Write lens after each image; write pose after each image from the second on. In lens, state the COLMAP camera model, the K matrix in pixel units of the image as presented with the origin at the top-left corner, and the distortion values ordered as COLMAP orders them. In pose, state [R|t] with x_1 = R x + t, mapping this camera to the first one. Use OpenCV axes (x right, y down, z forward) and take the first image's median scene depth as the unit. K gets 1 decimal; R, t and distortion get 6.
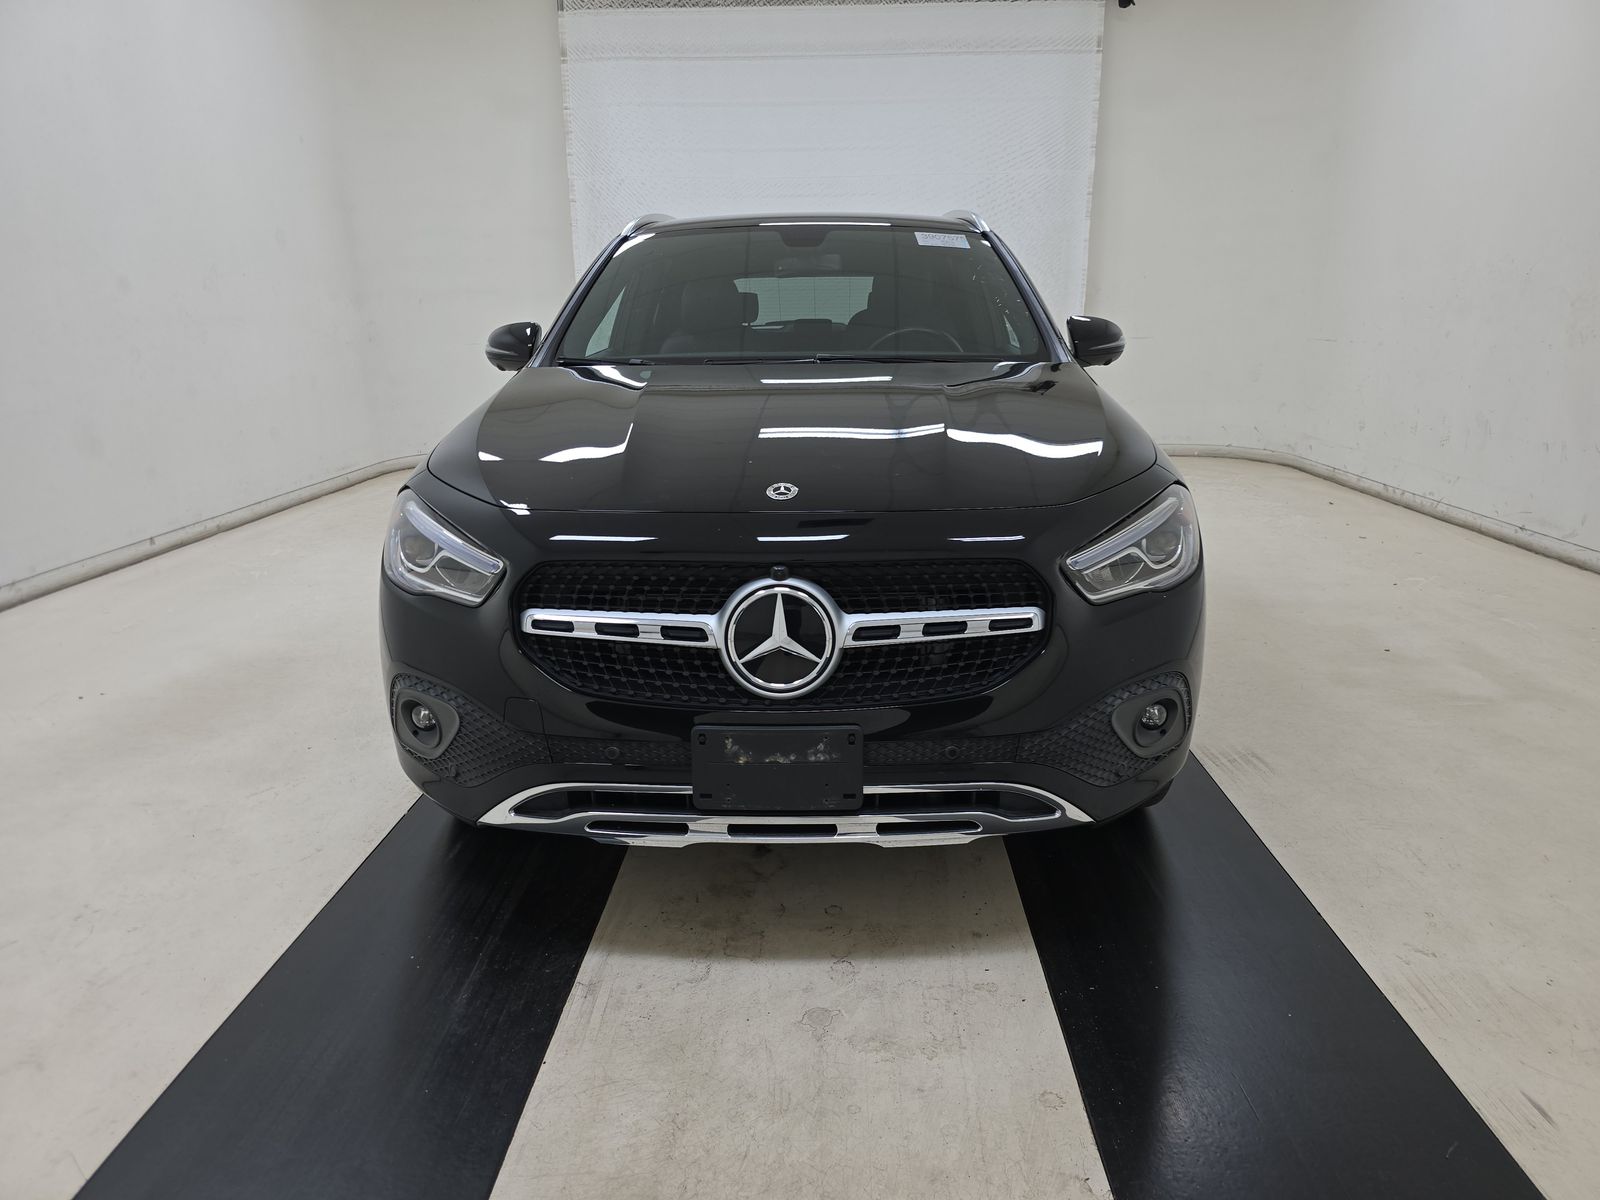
lens RADIAL K [[1149.5, 0, 795.7], [0, 1149.5, 575.0], [0, 0, 1]] dist [0.053960, -0.087239]
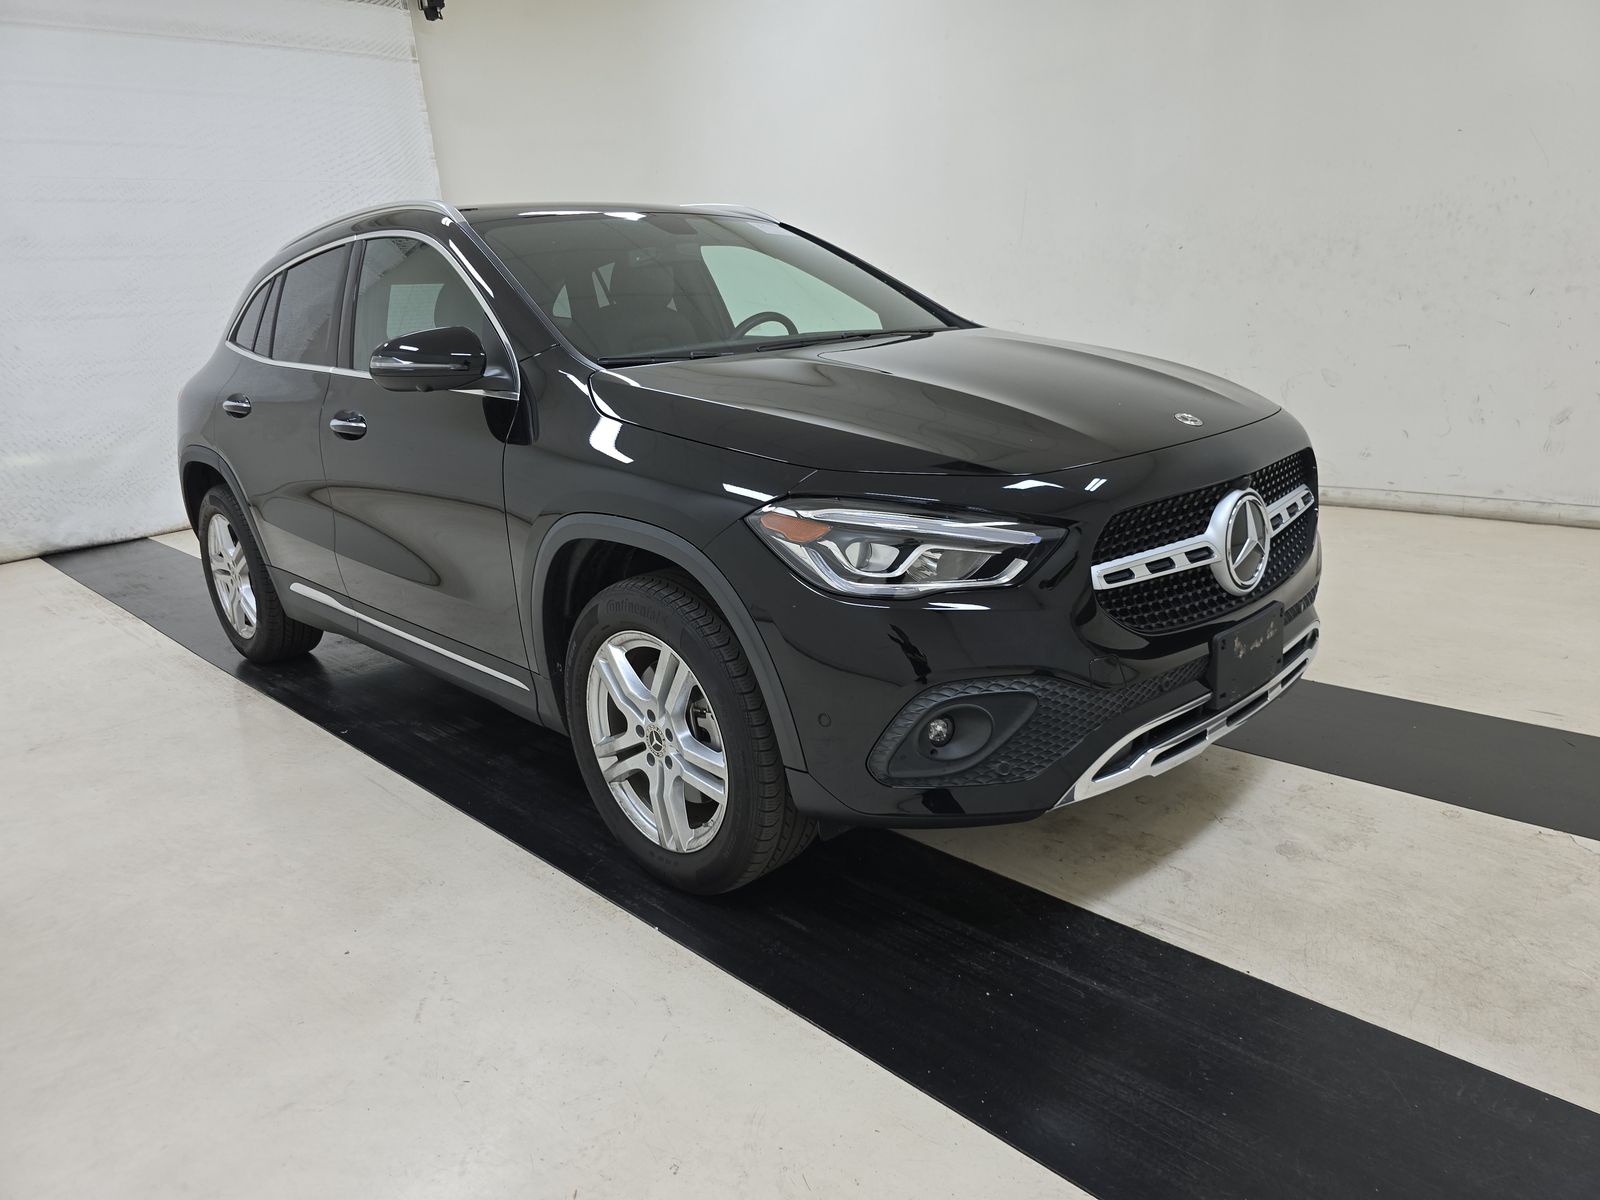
lens RADIAL K [[1149.5, 0, 795.7], [0, 1149.5, 575.0], [0, 0, 1]] dist [0.053960, -0.087239]
pose [[0.668277, -0.202972, 0.715688, -1.070520], [0.222319, 0.972583, 0.068237, -0.084472], [-0.709916, 0.113510, 0.695079, 0.477294]]
